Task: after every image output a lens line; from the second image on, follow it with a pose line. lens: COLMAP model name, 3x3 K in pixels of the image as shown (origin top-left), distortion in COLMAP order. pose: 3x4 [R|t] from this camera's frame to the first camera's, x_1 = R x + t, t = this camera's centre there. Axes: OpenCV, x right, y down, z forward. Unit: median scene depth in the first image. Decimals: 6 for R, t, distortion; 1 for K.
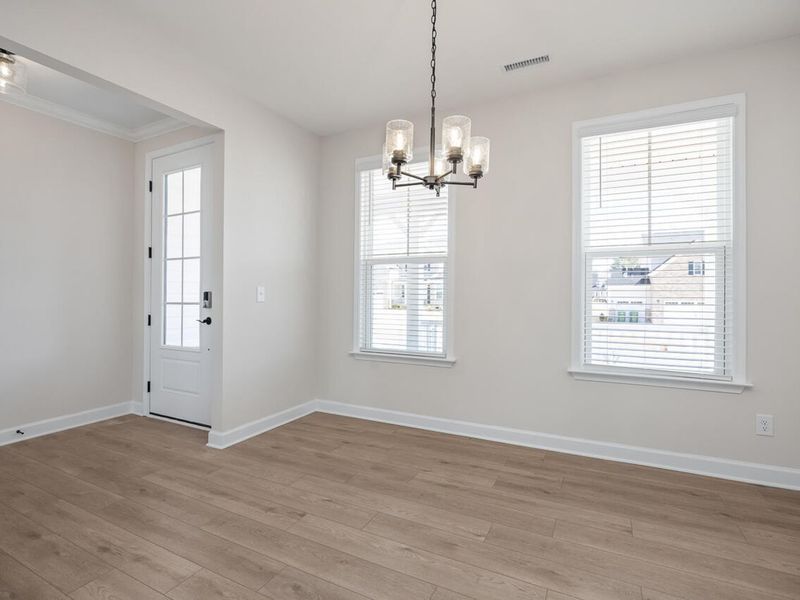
lens RADIAL K [[426.5, 0, 406.1], [0, 426.5, 291.6], [0, 0, 1]] dist [-0.009087, 0.000009]
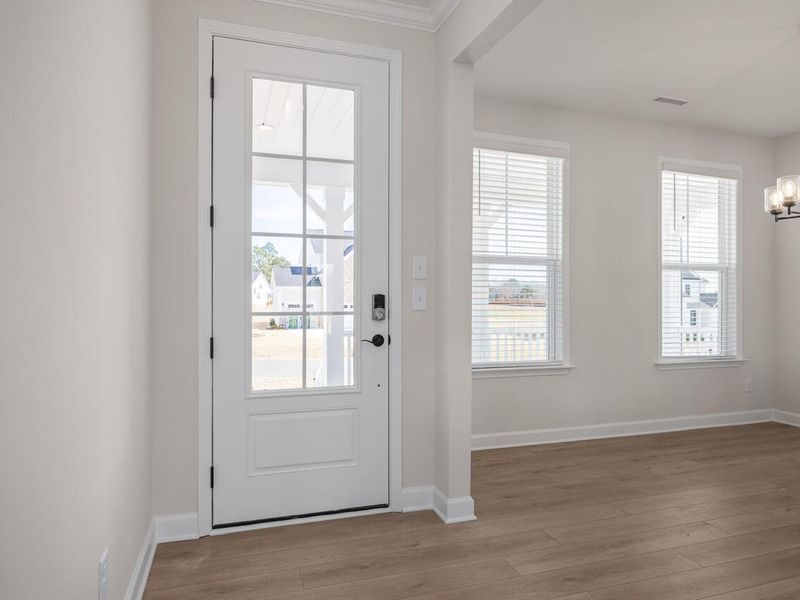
lens RADIAL K [[557.2, 0, 390.1], [0, 557.2, 293.4], [0, 0, 1]] dist [0.000190, -0.001800]
pose [[0.666447, 0.008407, 0.745505, -1.338272], [-0.010707, 0.999941, -0.001705, 0.000167], [-0.745475, -0.006846, 0.666498, 0.540672]]
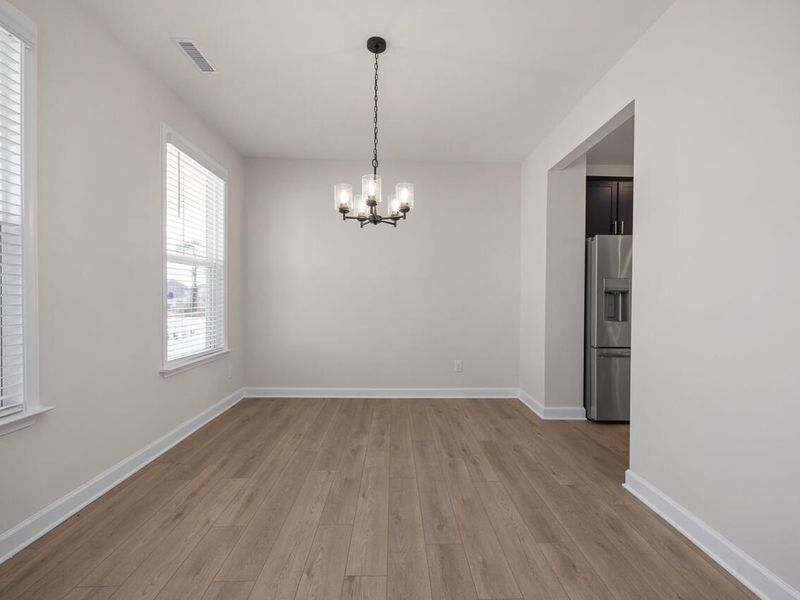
lens RADIAL K [[365.8, 0, 415.9], [0, 365.8, 295.8], [0, 0, 1]] dist [0.017456, -0.000307]
pose [[-0.523638, -0.005821, 0.851921, -0.696063], [-0.013665, 0.999905, -0.001567, 0.002792], [-0.851831, -0.012462, -0.523668, 0.992037]]
